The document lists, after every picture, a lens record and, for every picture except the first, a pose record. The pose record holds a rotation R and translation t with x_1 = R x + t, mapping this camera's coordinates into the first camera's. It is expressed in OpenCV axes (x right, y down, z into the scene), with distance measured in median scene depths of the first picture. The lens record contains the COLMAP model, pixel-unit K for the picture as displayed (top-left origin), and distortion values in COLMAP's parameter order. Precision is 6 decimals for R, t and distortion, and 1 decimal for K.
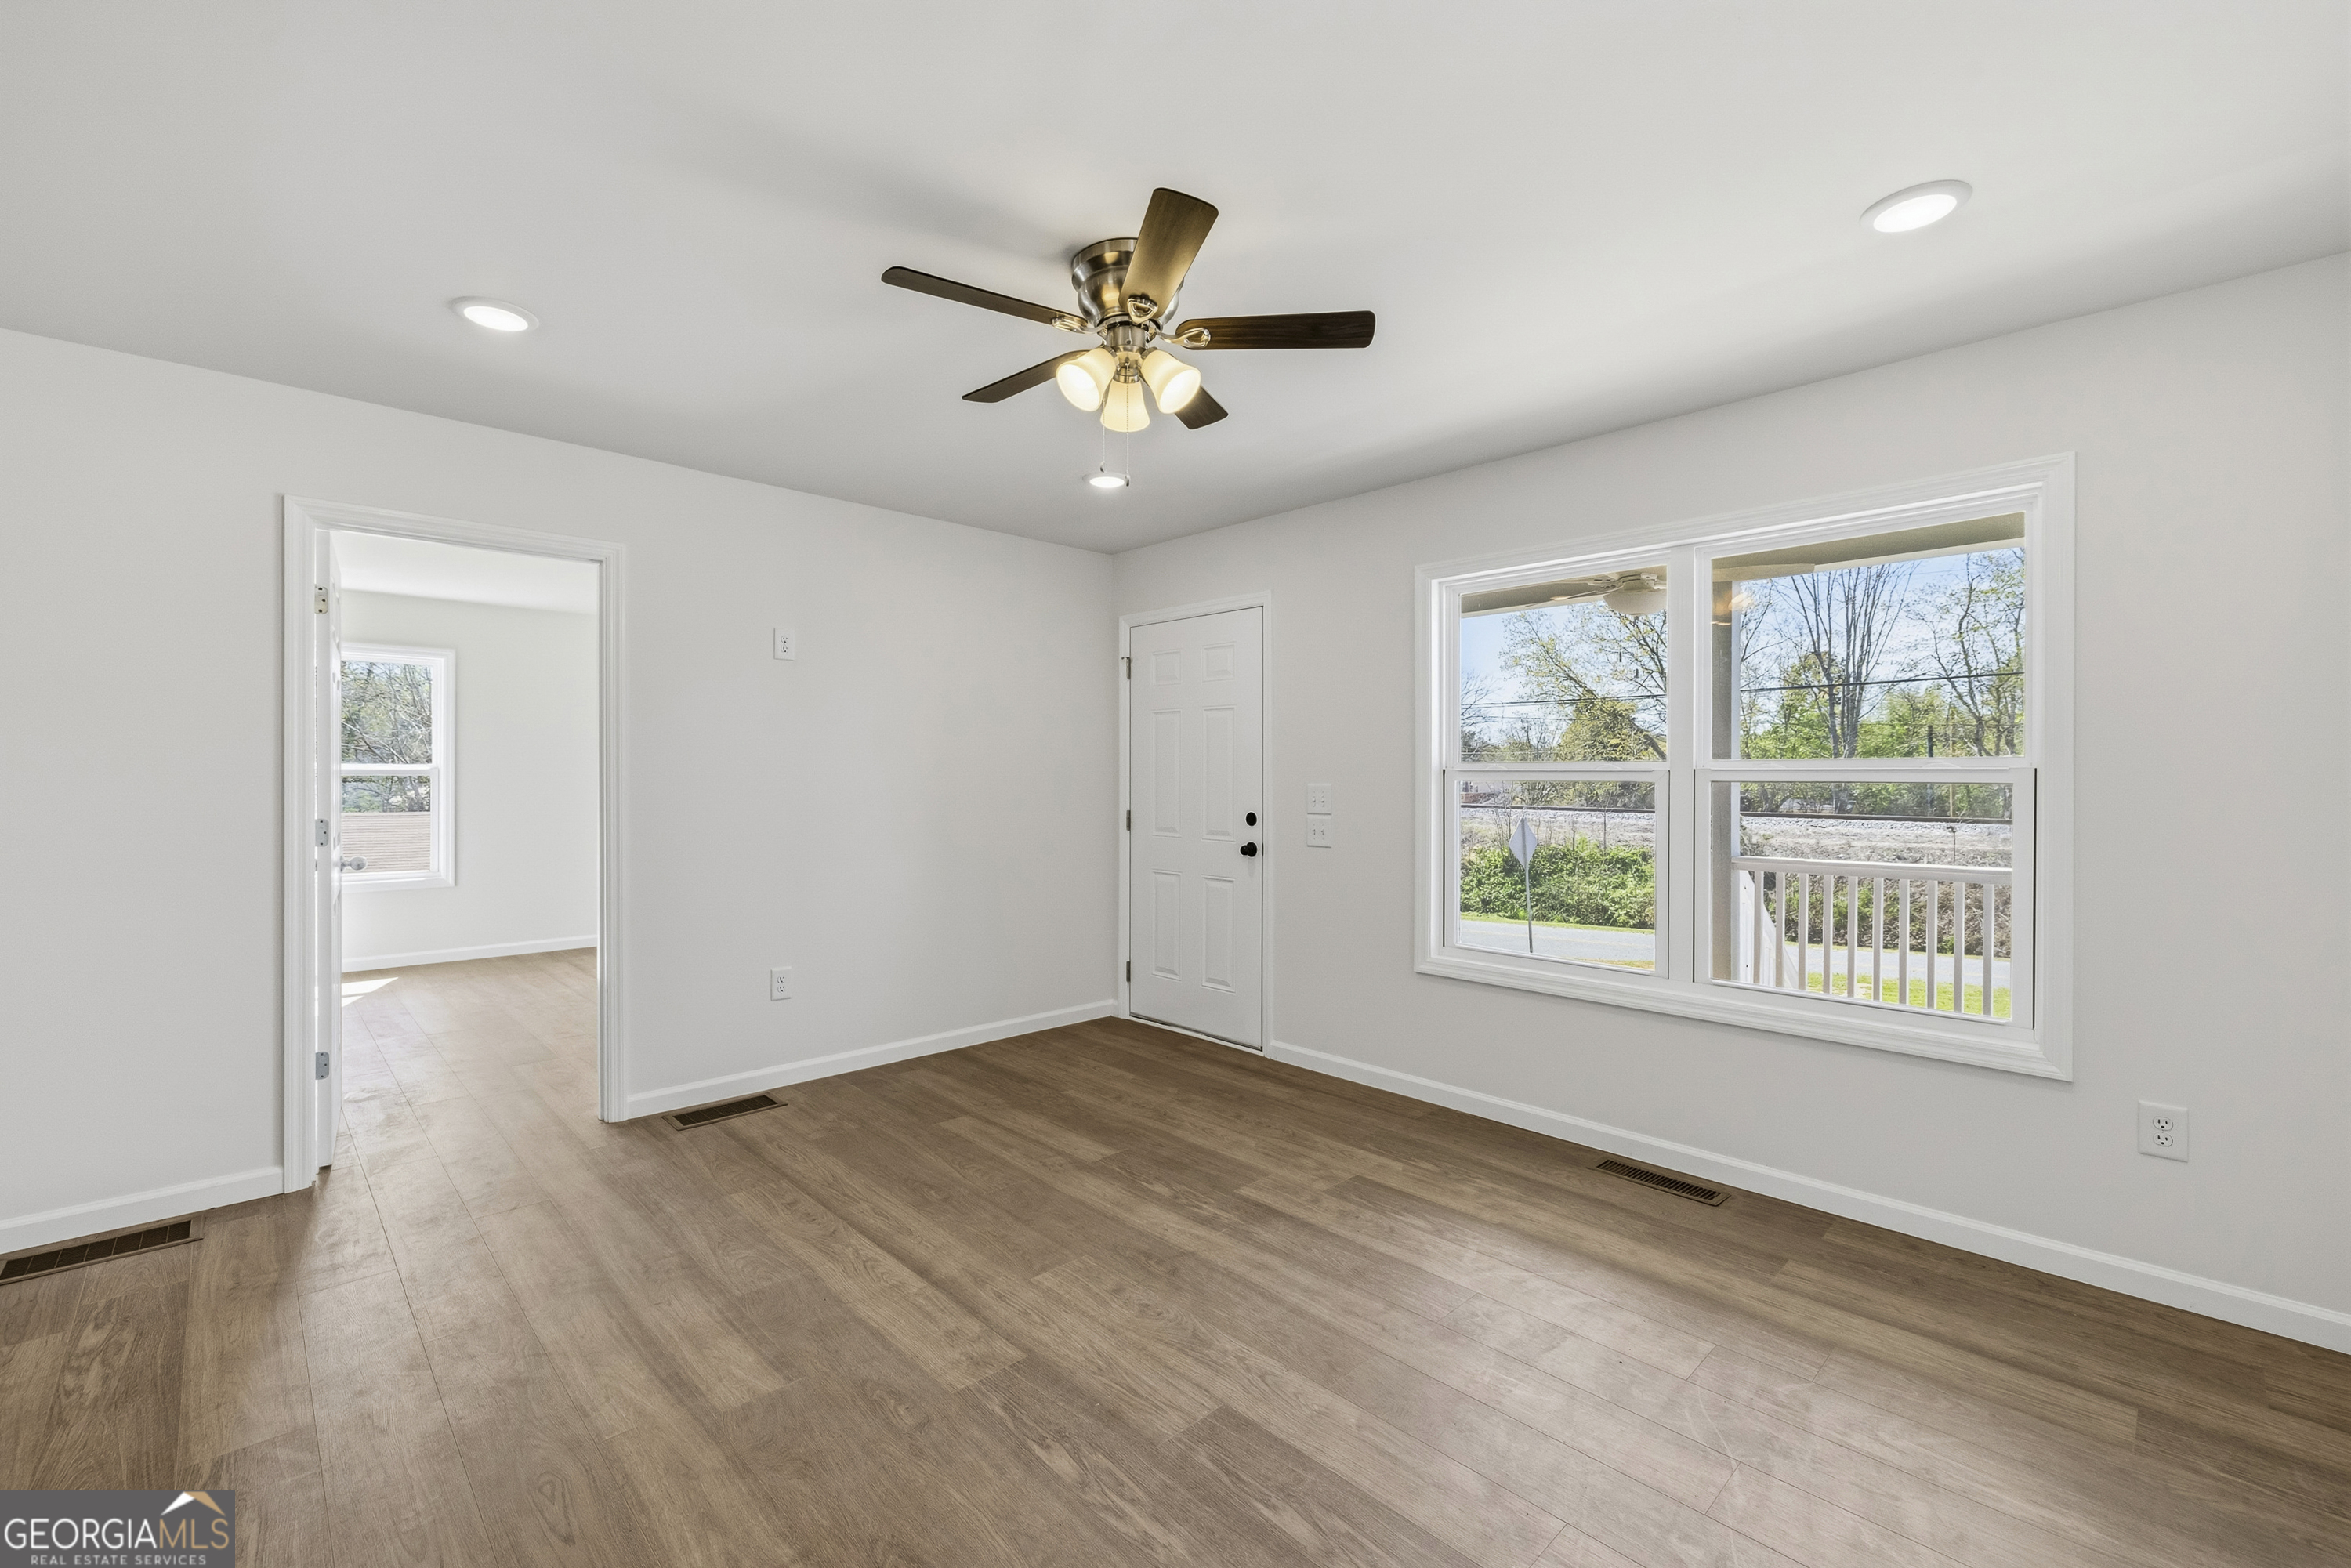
lens RADIAL K [[987.8, 0, 1152.7], [0, 987.8, 780.1], [0, 0, 1]] dist [0.001054, -0.001296]
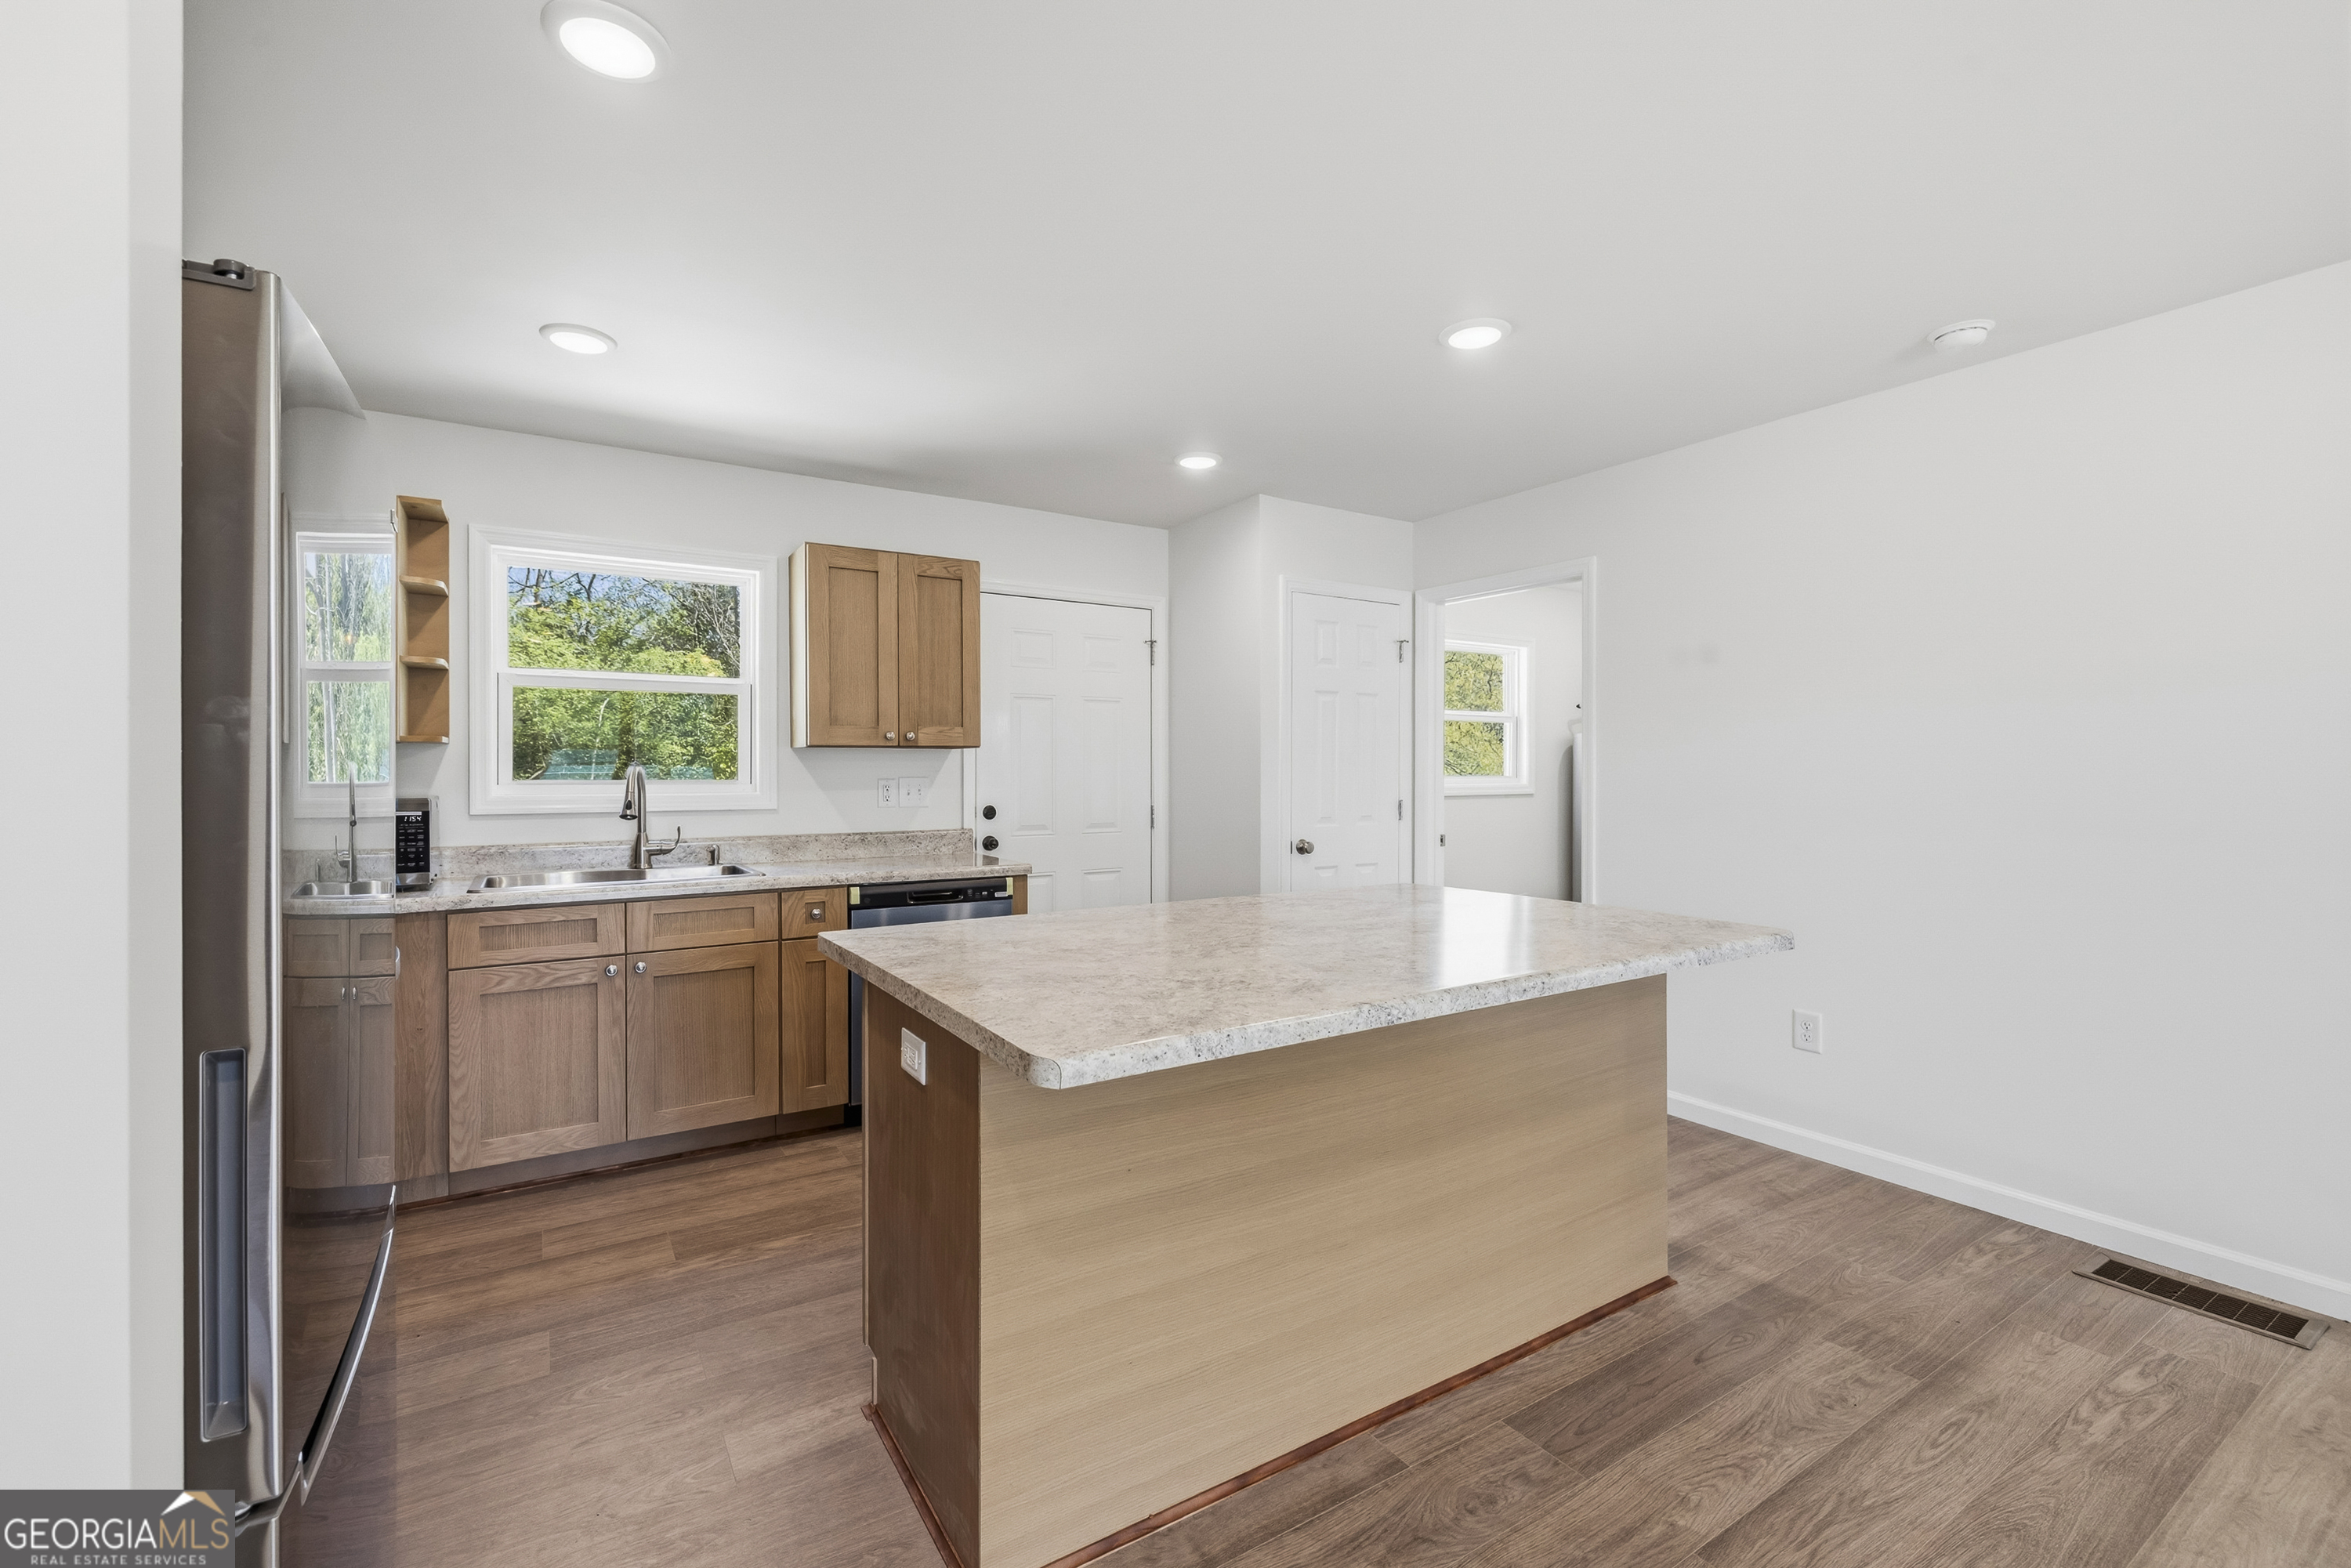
lens RADIAL K [[987.8, 0, 1155.8], [0, 987.8, 780.5], [0, 0, 1]] dist [0.001054, -0.001296]
pose [[-0.196351, 0.005061, -0.980521, 0.007476], [-0.005067, 0.999968, 0.006176, 0.000644], [0.980521, 0.006181, -0.196319, 0.240416]]
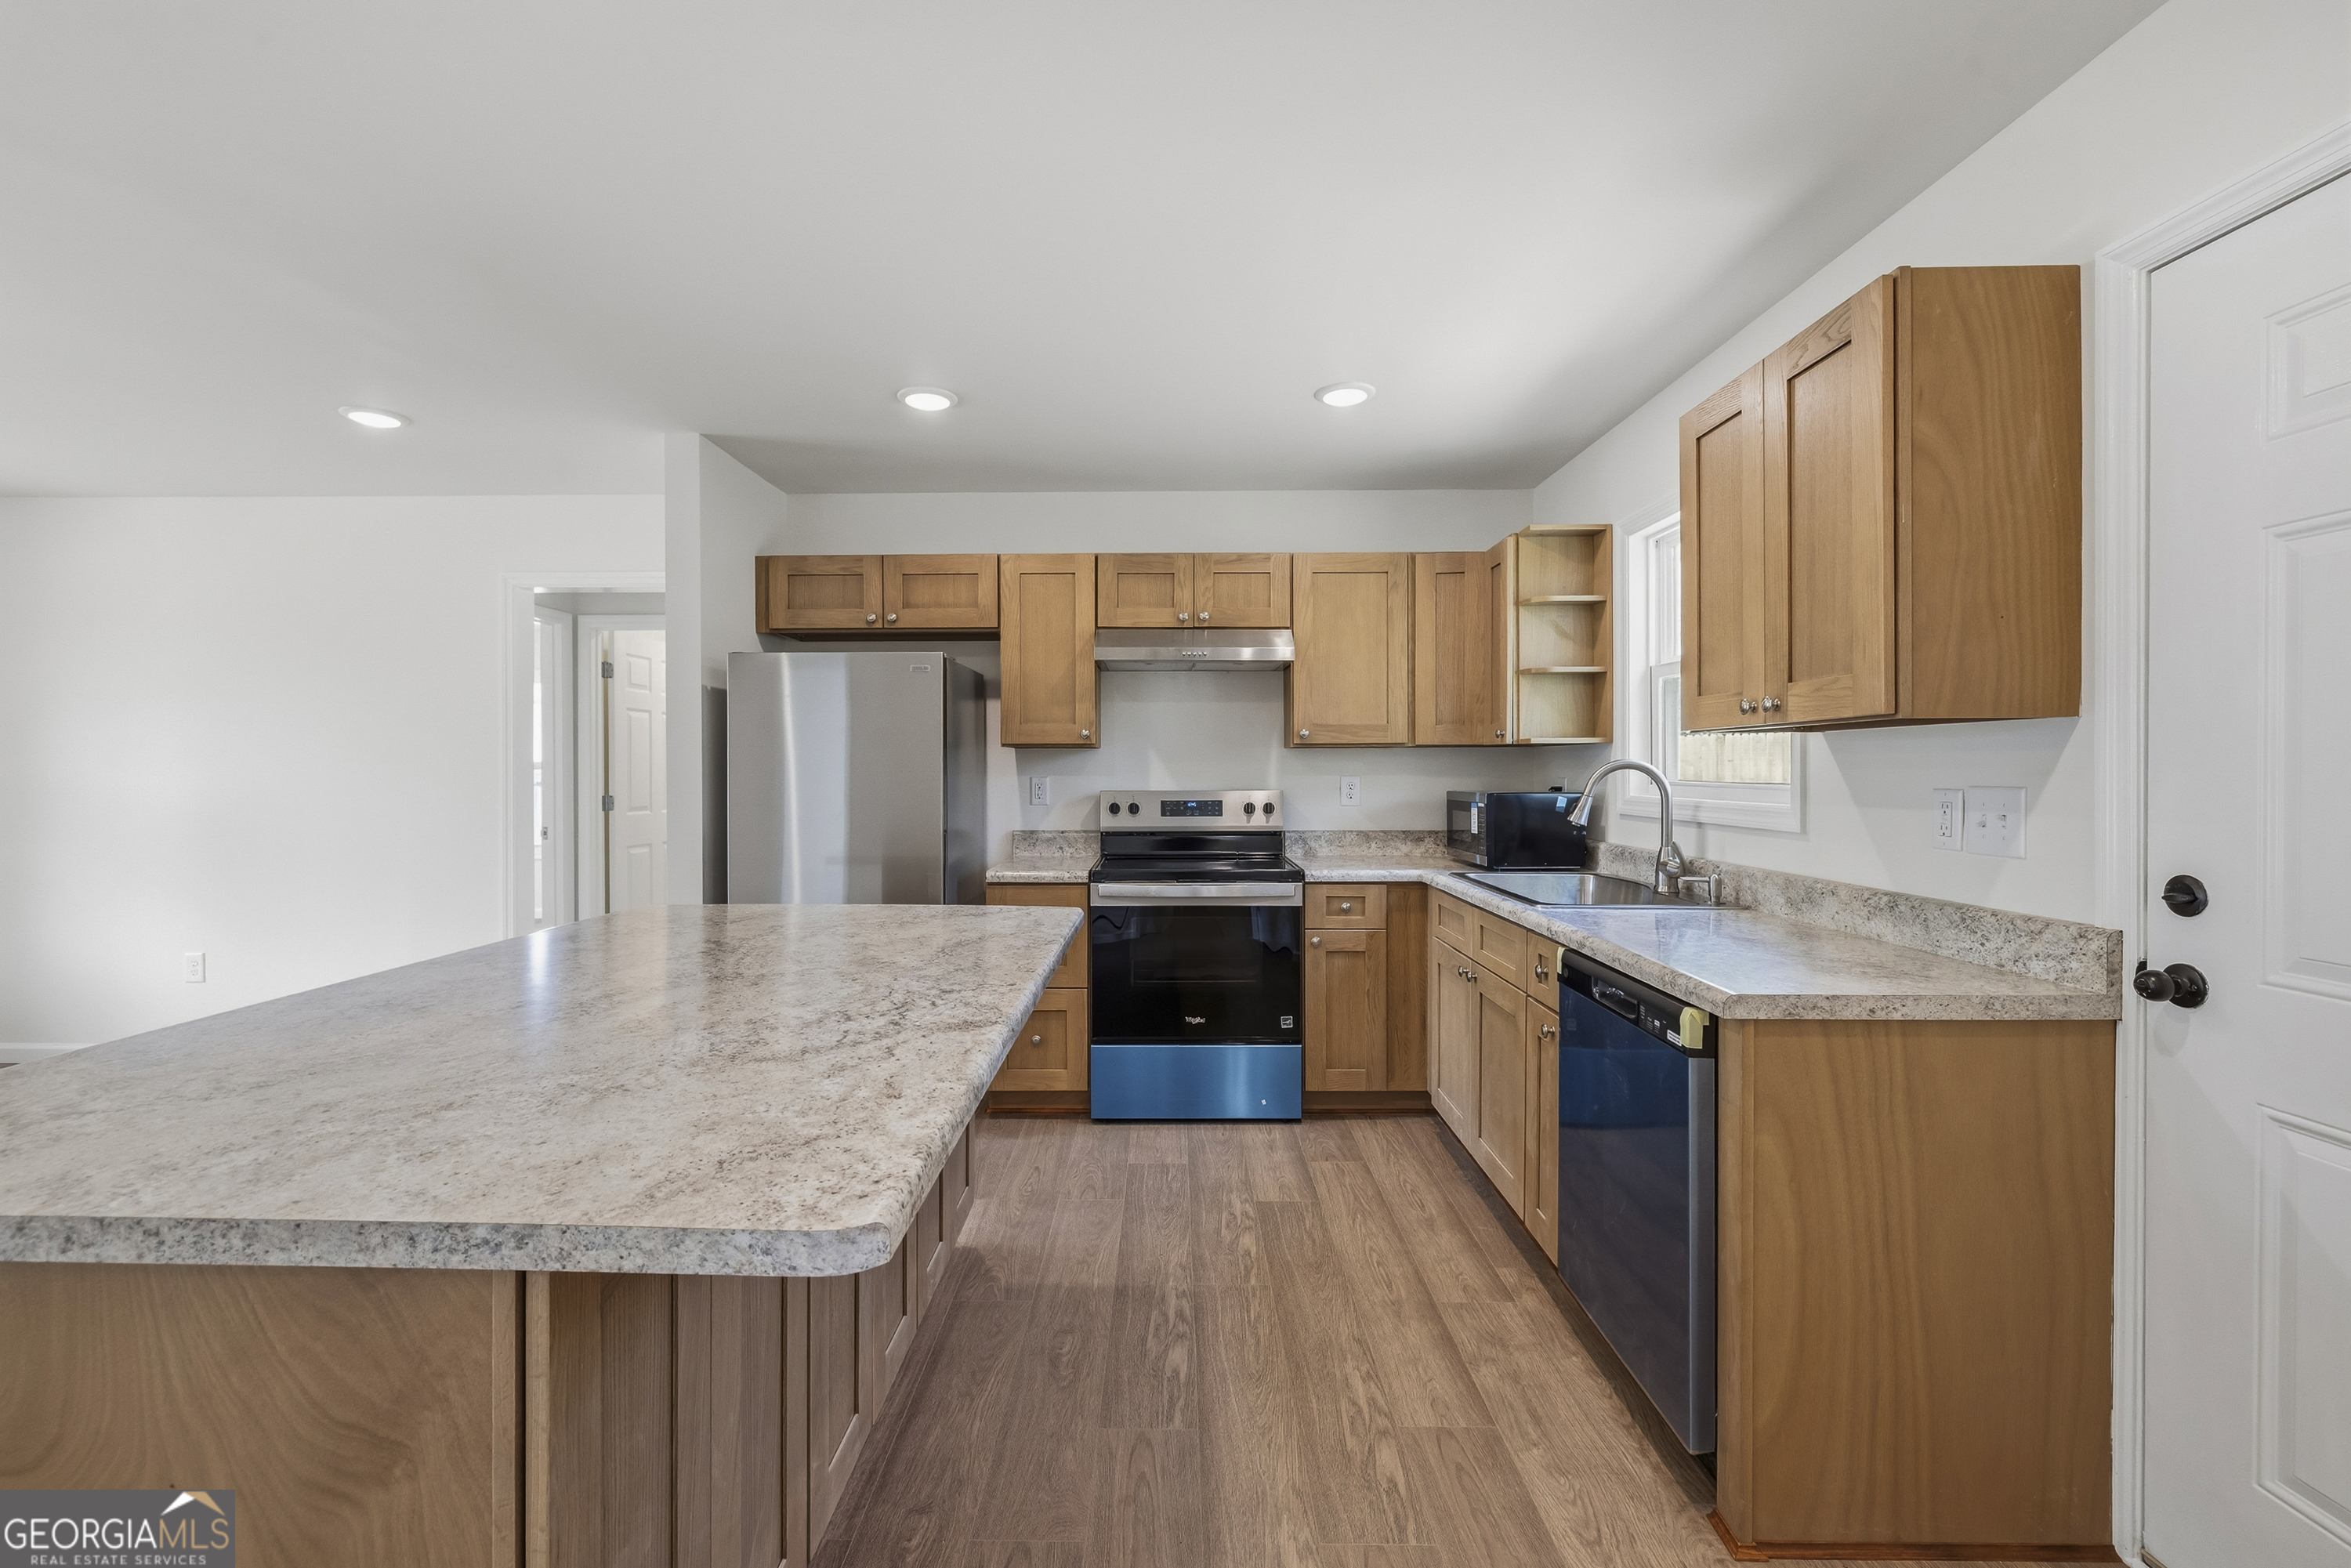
lens RADIAL K [[987.8, 0, 1153.9], [0, 987.8, 771.3], [0, 0, 1]] dist [0.001054, -0.001296]
pose [[-0.719266, -0.007285, 0.694696, -1.557439], [0.000970, 0.999934, 0.011491, -0.012274], [-0.694734, 0.008939, -0.719211, 0.462933]]
